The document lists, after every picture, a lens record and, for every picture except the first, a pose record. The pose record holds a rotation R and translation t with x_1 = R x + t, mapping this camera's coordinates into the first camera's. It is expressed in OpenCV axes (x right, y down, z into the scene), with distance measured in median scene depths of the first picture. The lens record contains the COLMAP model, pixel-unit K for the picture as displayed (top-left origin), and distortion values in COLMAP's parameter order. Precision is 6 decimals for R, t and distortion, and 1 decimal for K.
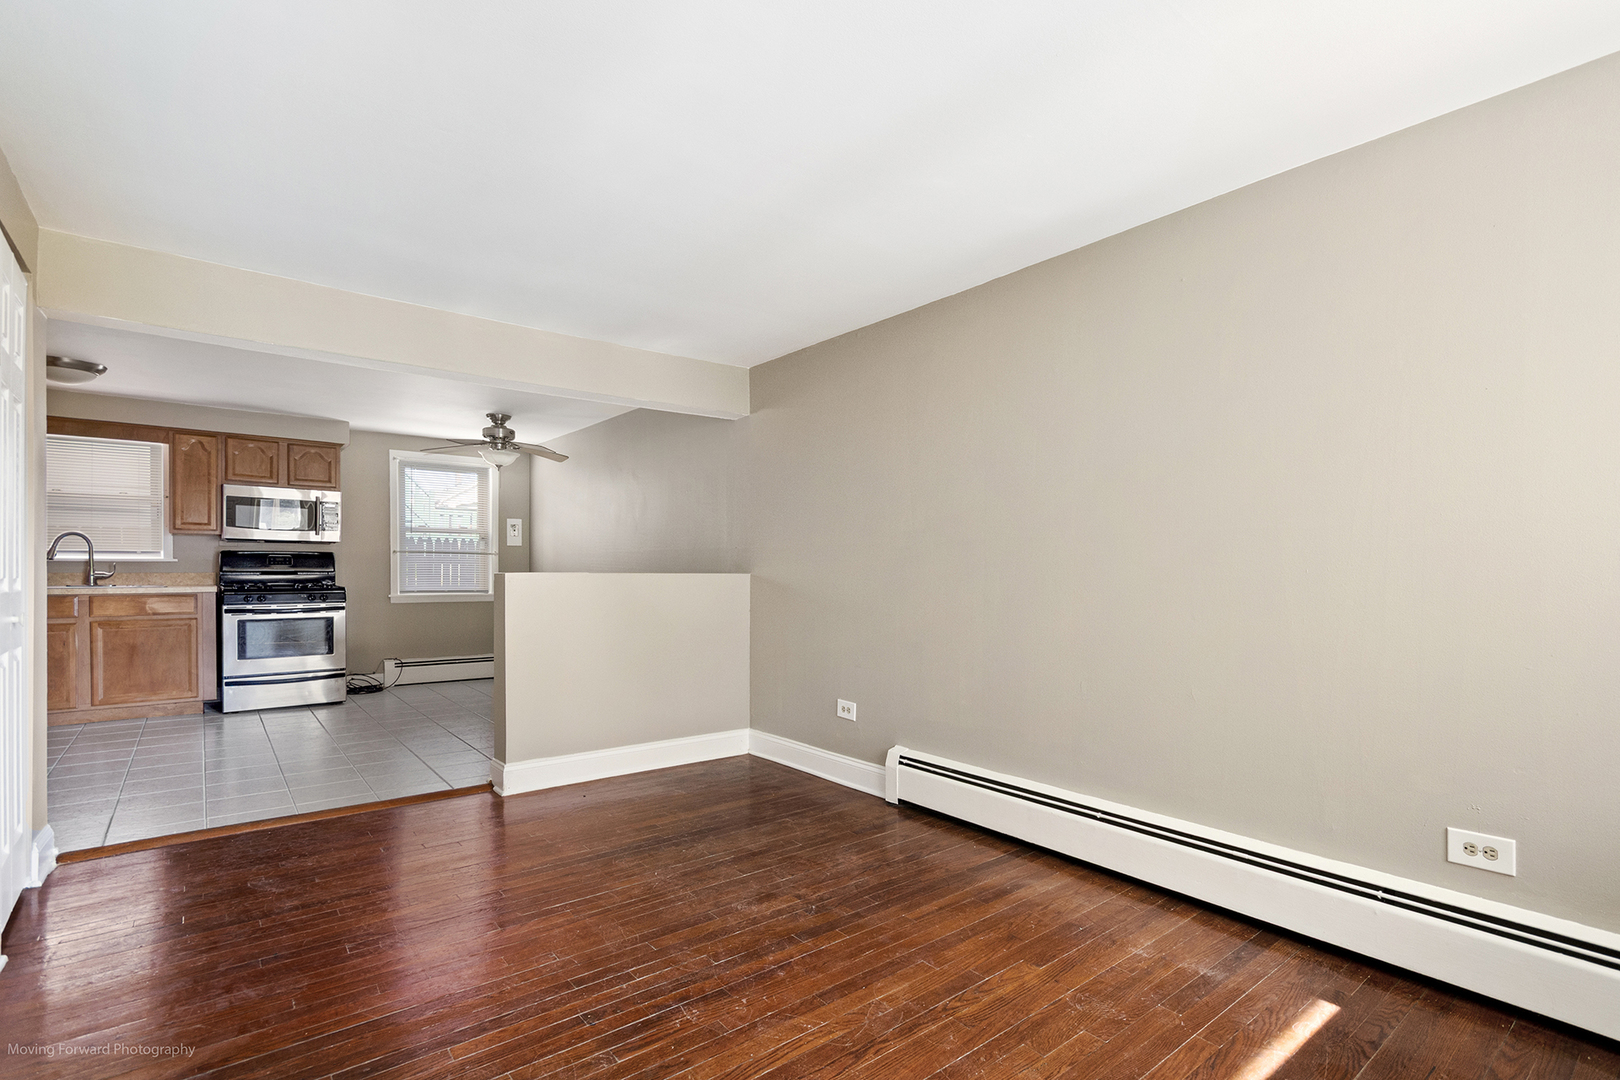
lens RADIAL K [[755.5, 0, 832.7], [0, 755.5, 575.8], [0, 0, 1]] dist [0.004220, -0.001083]
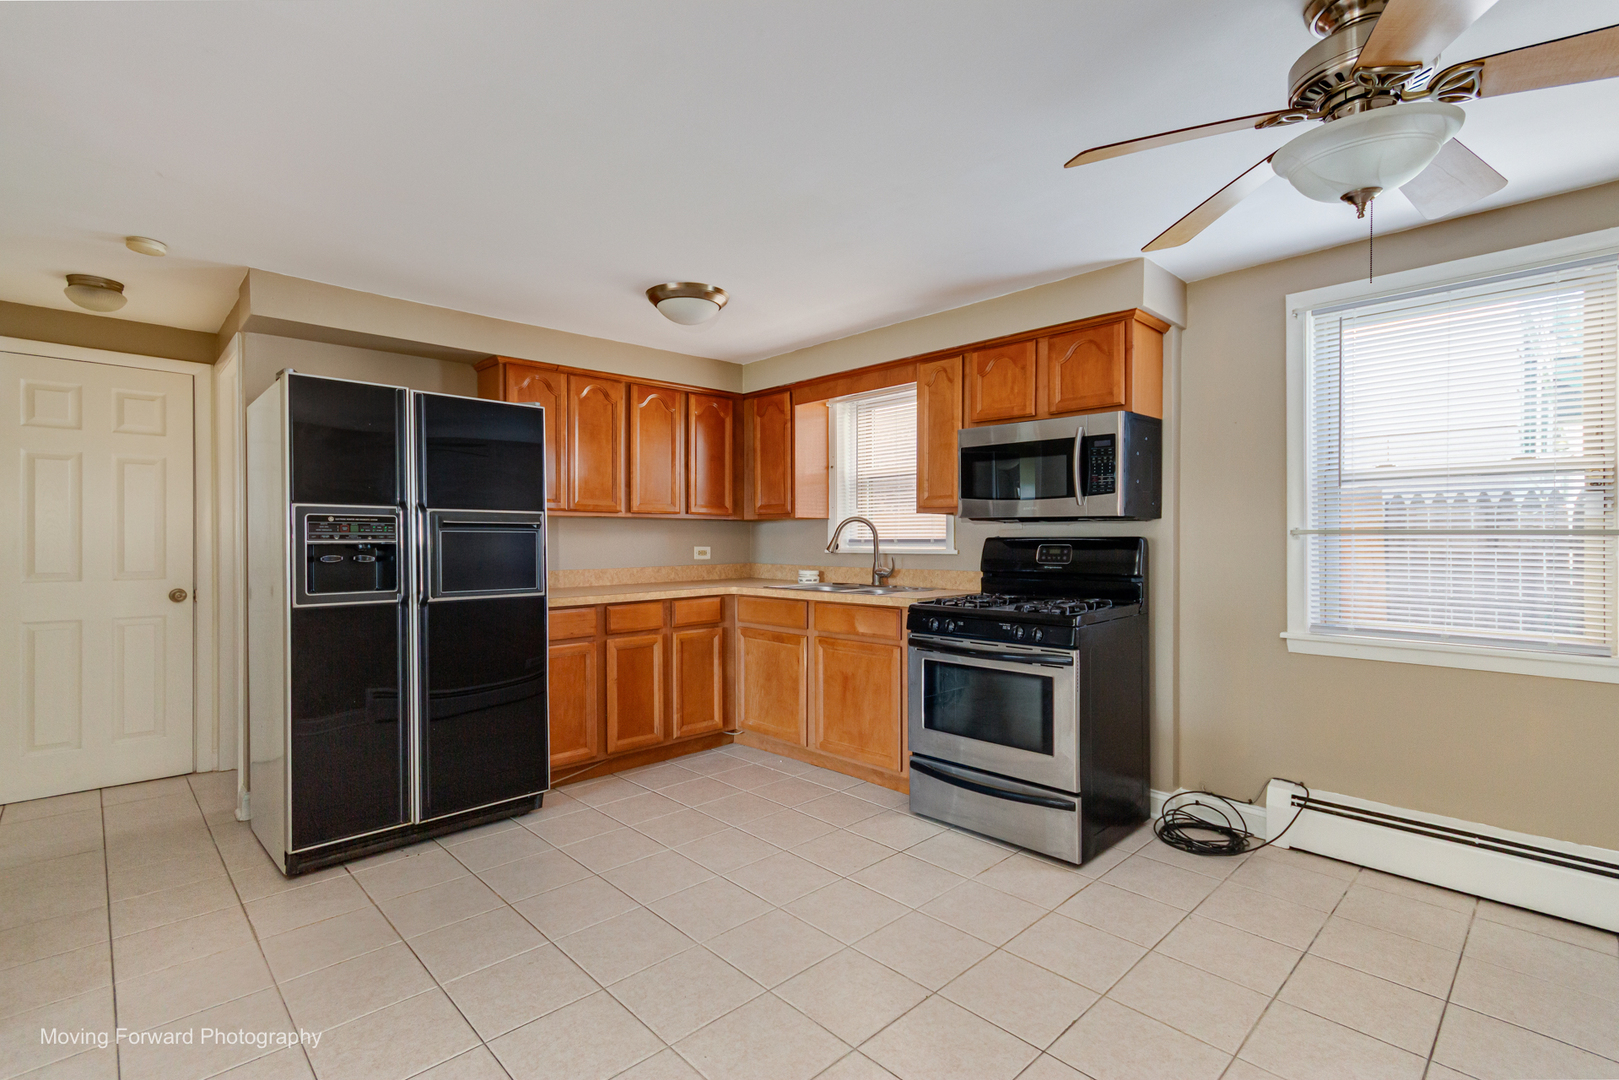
lens RADIAL K [[747.8, 0, 807.2], [0, 747.8, 542.9], [0, 0, 1]] dist [0.003003, 0.003491]
pose [[0.067677, 0.002631, -0.997704, -0.212537], [-0.005757, 0.999981, 0.002247, -0.030864], [0.997691, 0.005592, 0.067691, 0.847475]]
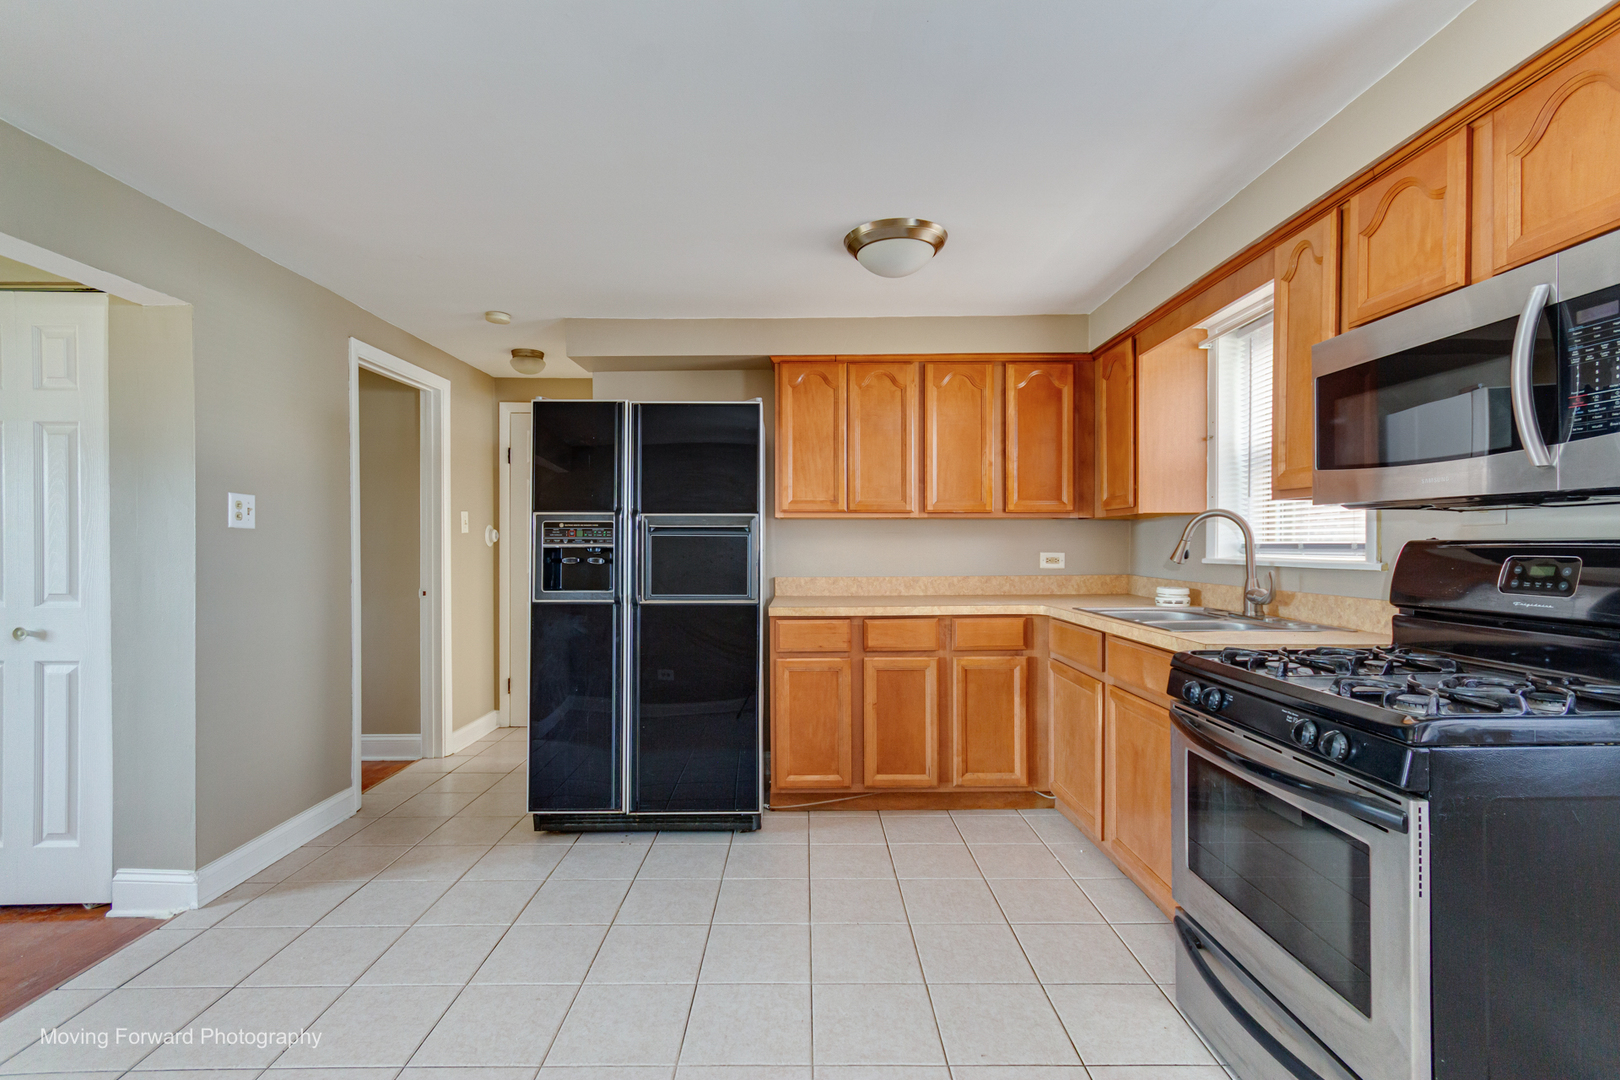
lens RADIAL K [[748.2, 0, 808.1], [0, 748.2, 546.3], [0, 0, 1]] dist [0.003003, 0.003491]
pose [[-0.641940, 0.001026, -0.766754, -0.408120], [-0.006493, 0.999956, 0.006774, -0.033017], [0.766728, 0.009327, -0.641905, 1.054897]]
